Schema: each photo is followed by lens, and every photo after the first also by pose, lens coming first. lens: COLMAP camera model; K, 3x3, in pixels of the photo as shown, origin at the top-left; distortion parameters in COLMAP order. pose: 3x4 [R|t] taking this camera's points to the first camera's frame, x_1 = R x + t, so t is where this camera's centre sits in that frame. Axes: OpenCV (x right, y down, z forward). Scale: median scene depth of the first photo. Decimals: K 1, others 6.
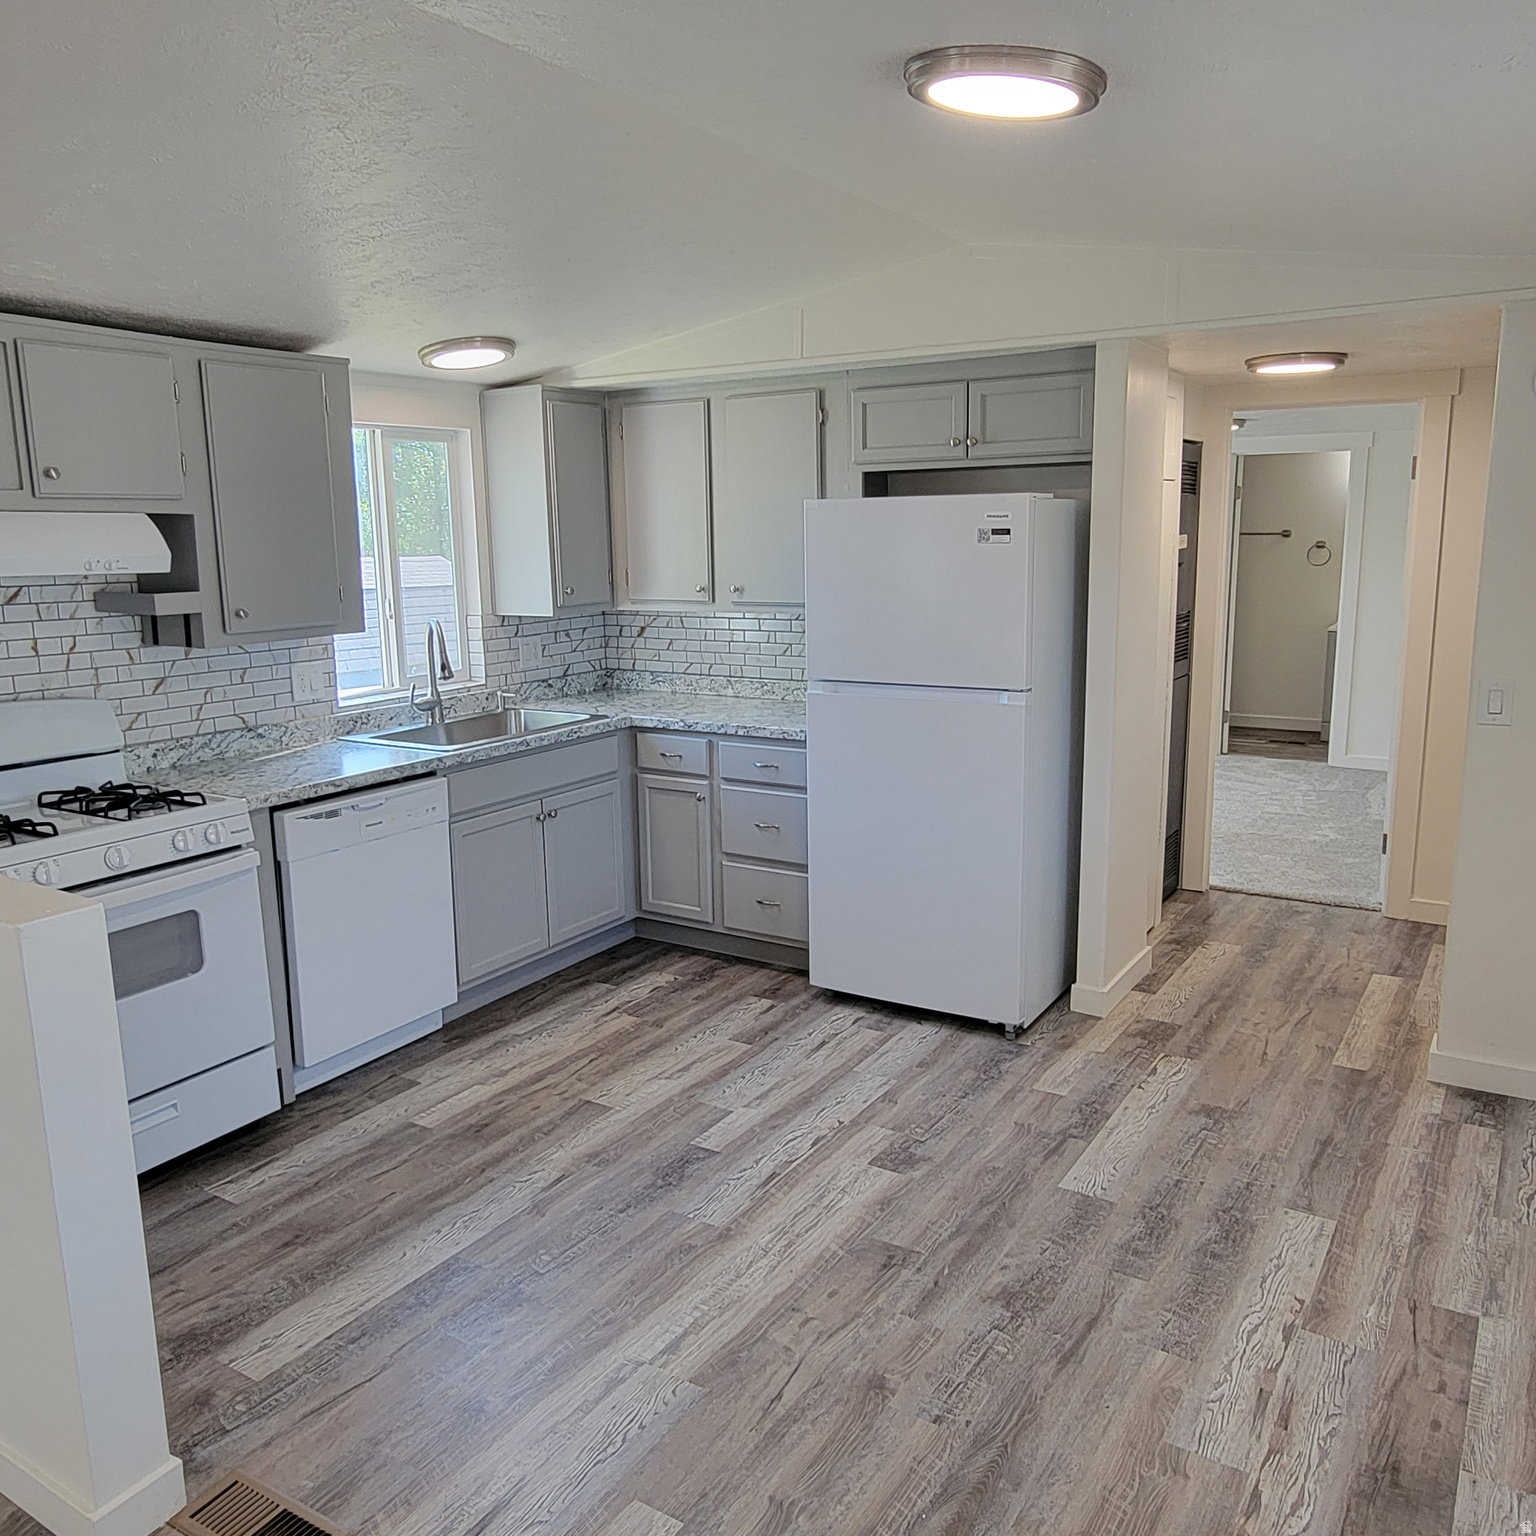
lens RADIAL K [[1261.9, 0, 766.3], [0, 1261.9, 769.7], [0, 0, 1]] dist [-0.002960, 0.002586]
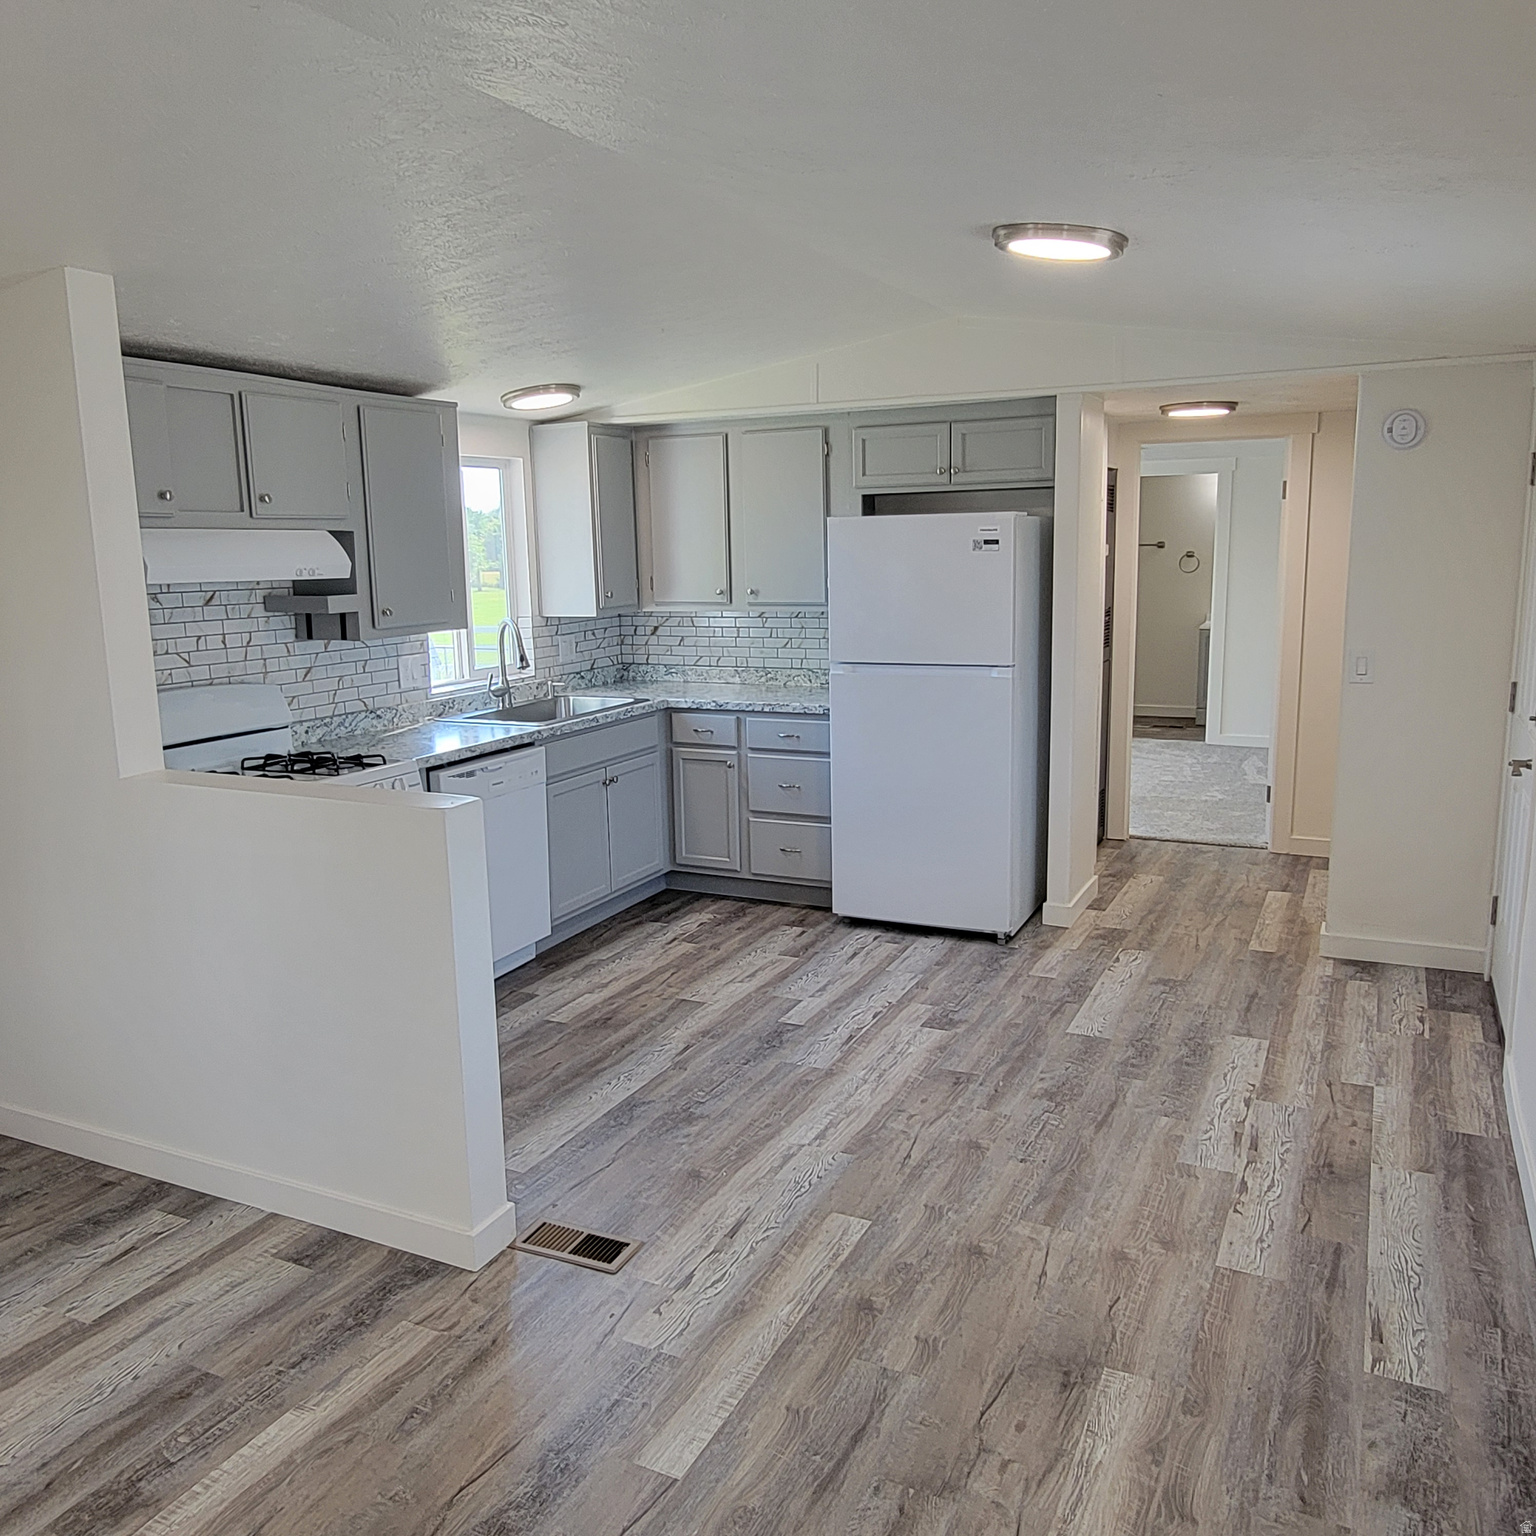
lens RADIAL K [[1261.9, 0, 768.4], [0, 1261.9, 770.9], [0, 0, 1]] dist [-0.002960, 0.002586]
pose [[0.993676, -0.025313, 0.109396, -0.202342], [0.026549, 0.999599, -0.009862, 0.055271], [-0.109103, 0.012704, 0.993949, -0.269401]]
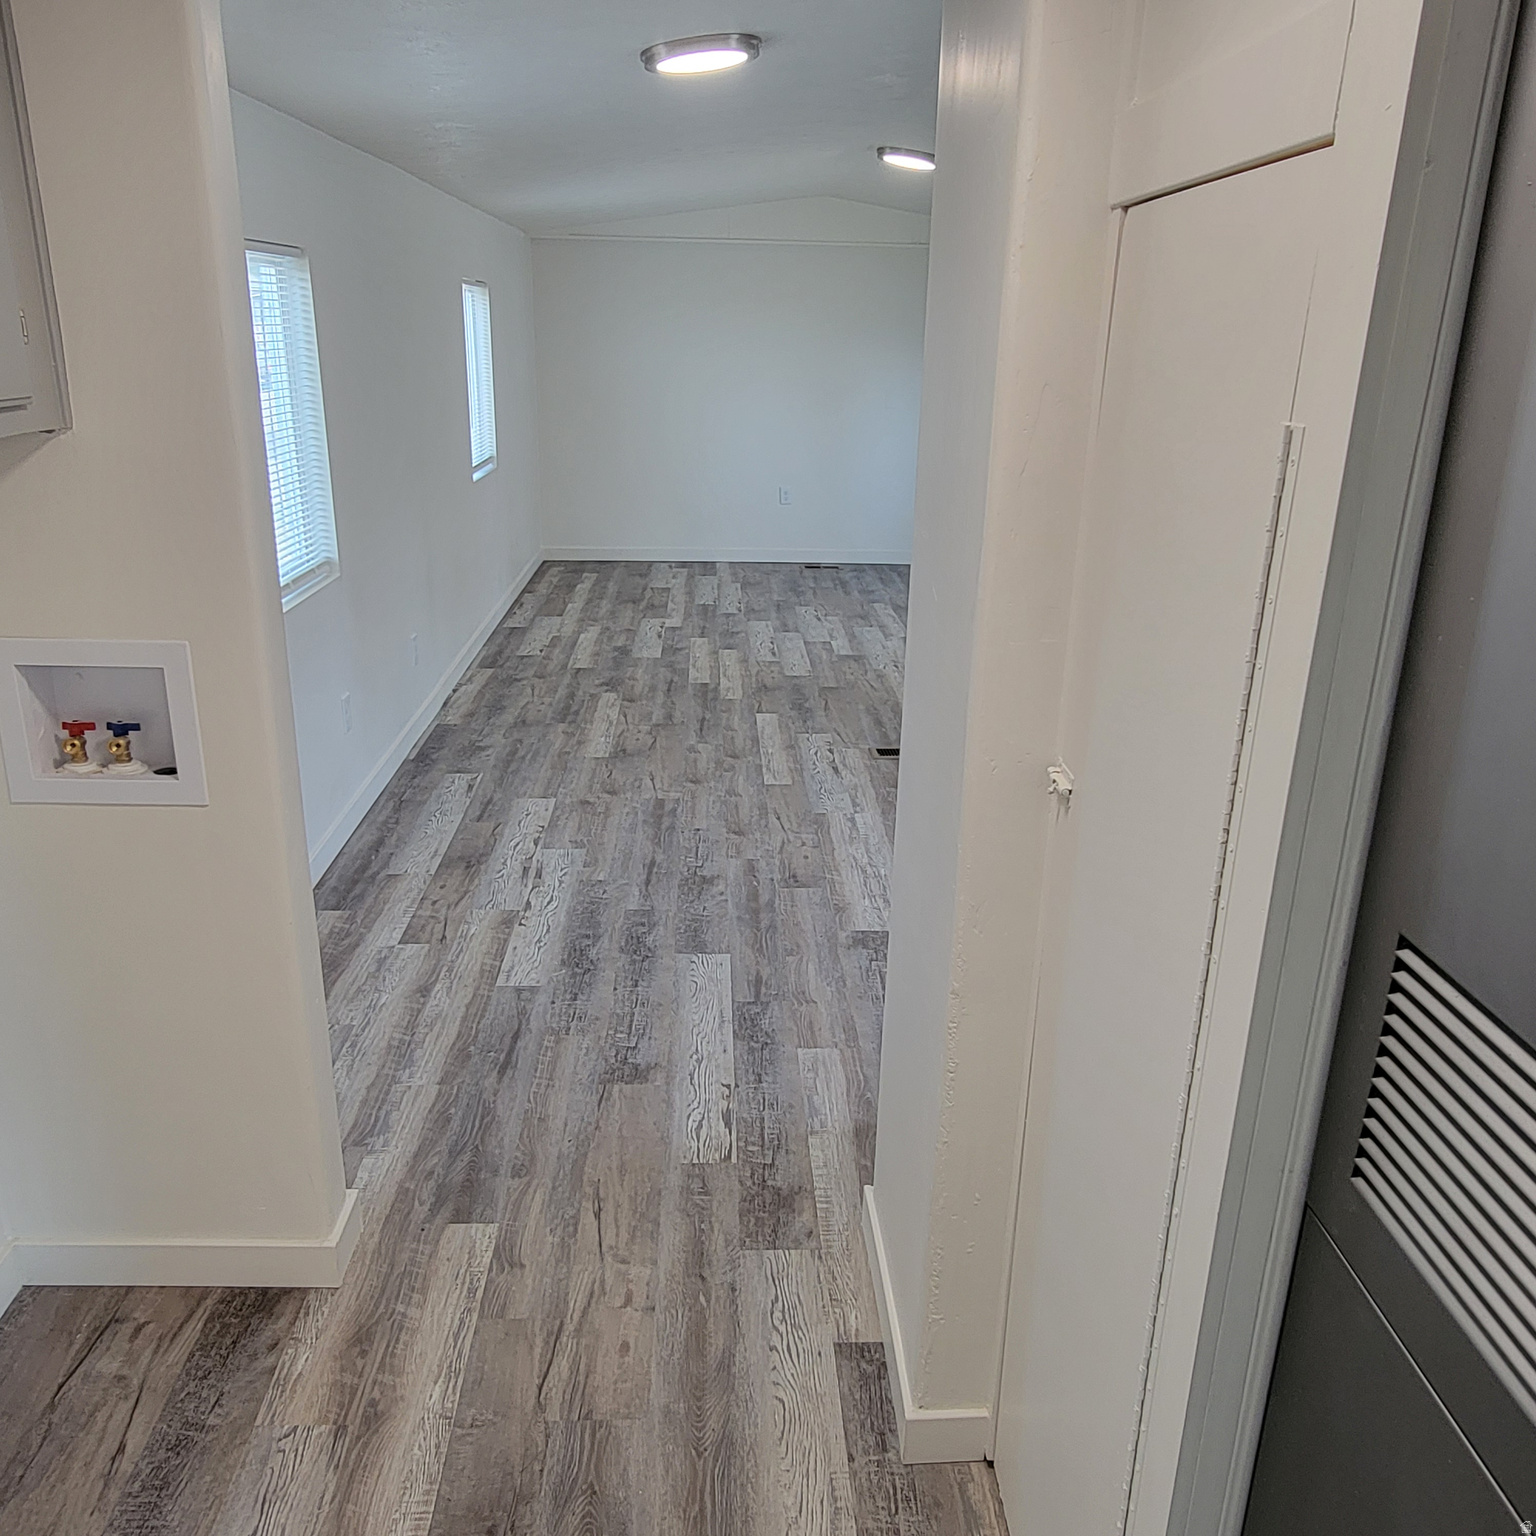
lens RADIAL K [[1261.9, 0, 757.7], [0, 1261.9, 770.0], [0, 0, 1]] dist [-0.002960, 0.002586]
pose [[-0.823873, 0.186608, -0.535173, 0.714551], [-0.116090, 0.868664, 0.481607, -0.321147], [0.554758, 0.458911, -0.694006, 1.576472]]
